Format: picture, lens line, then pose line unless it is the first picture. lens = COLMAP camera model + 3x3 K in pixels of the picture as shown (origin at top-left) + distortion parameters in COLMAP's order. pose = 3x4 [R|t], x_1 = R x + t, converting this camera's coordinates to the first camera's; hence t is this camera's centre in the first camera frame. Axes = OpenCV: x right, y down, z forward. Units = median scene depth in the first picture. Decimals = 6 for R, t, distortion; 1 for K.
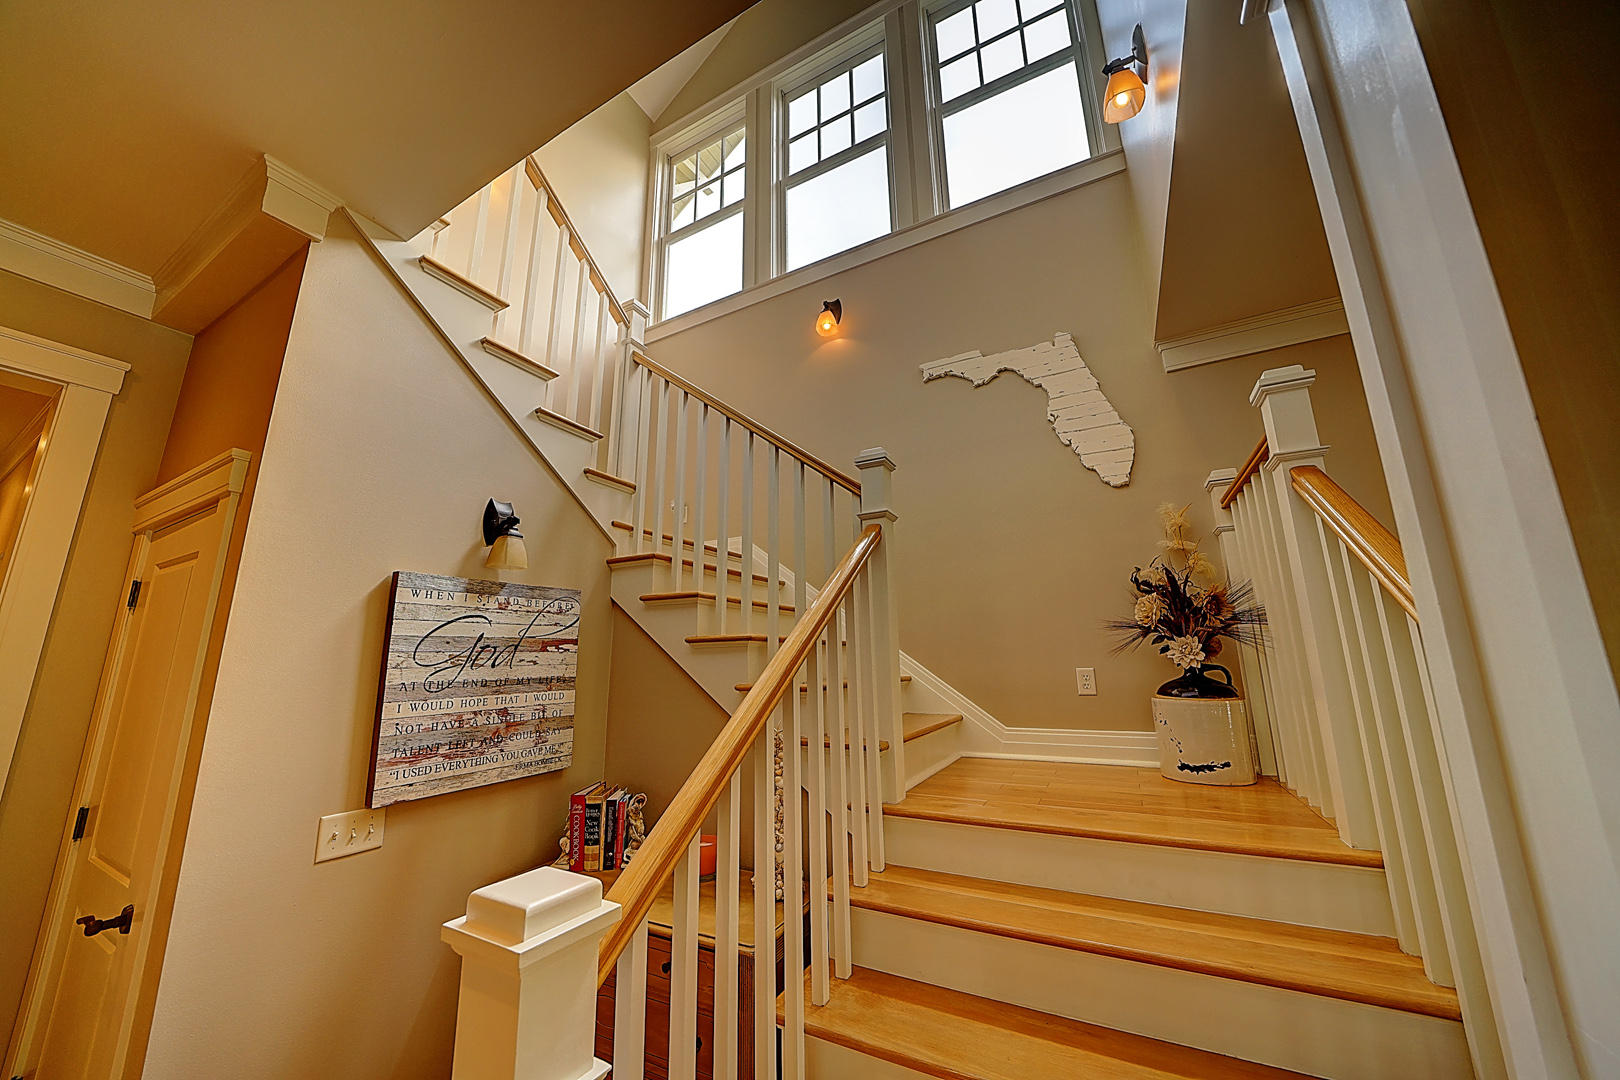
lens RADIAL K [[559.7, 0, 810.0], [0, 559.7, 540.0], [0, 0, 1]] dist [-0.018440, 0.000123]
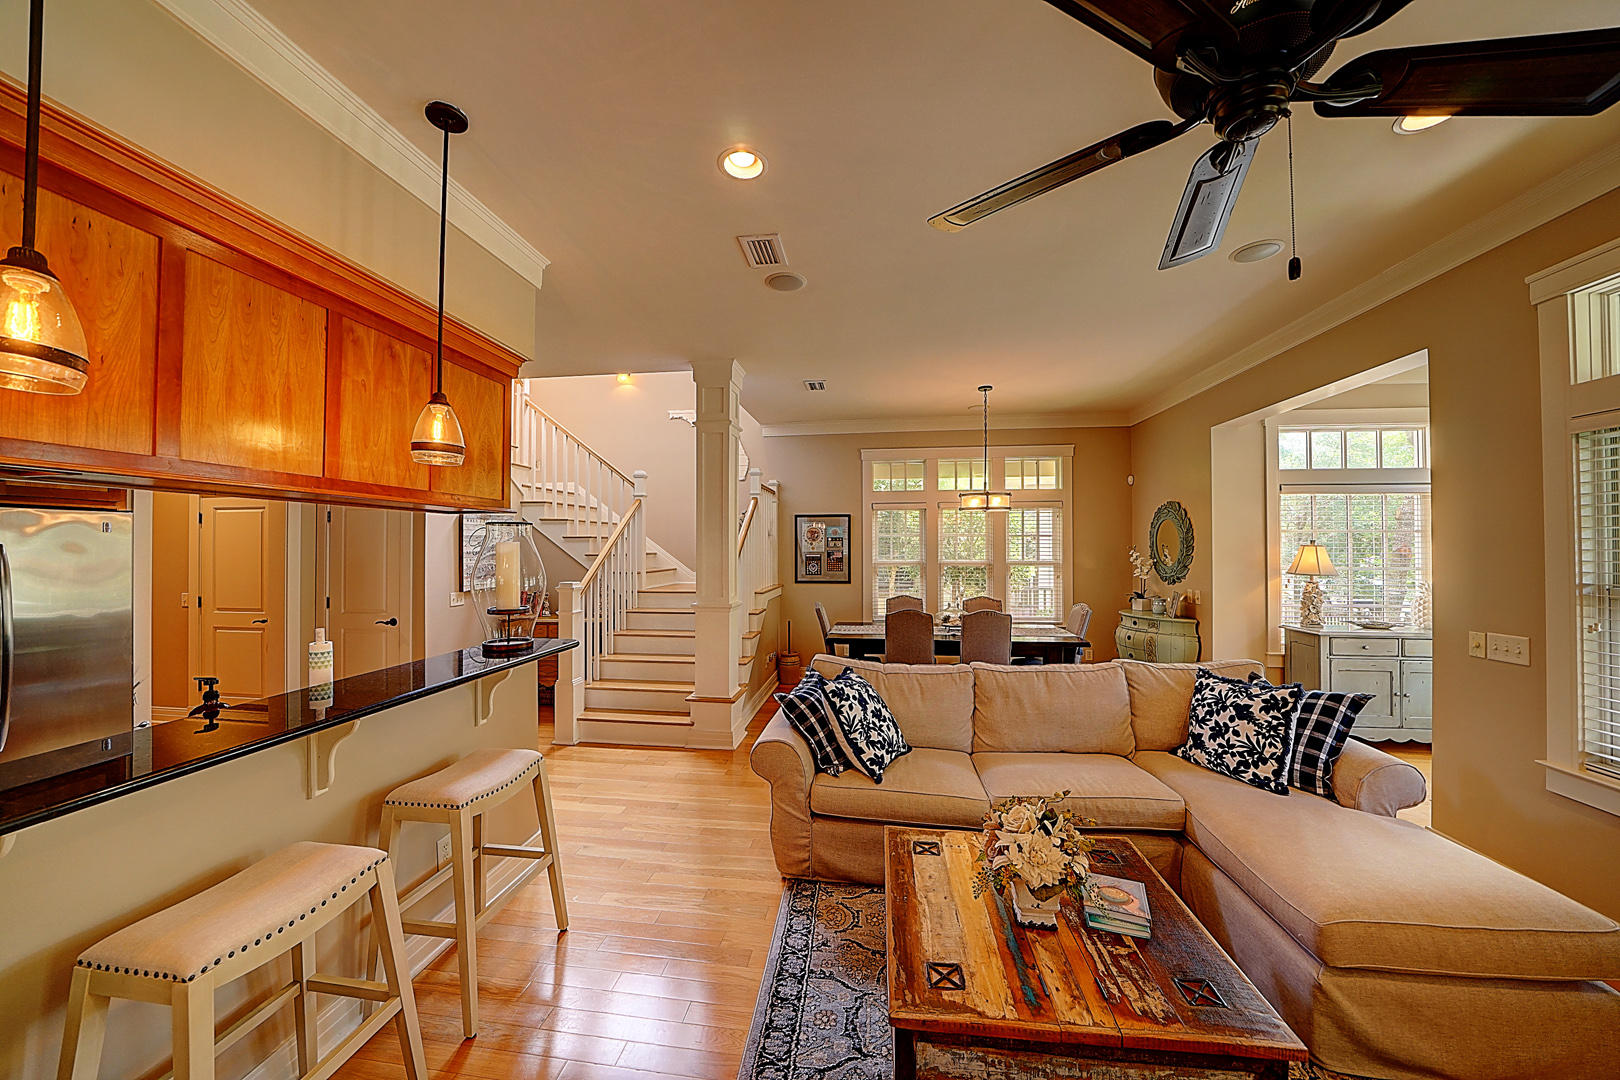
lens RADIAL K [[559.7, 0, 810.0], [0, 559.7, 540.0], [0, 0, 1]] dist [-0.018440, 0.000123]
pose [[0.932749, 0.016962, 0.360126, -0.075068], [-0.090921, 0.977673, 0.189442, -0.364474], [-0.348872, -0.209445, 0.913466, -1.602660]]
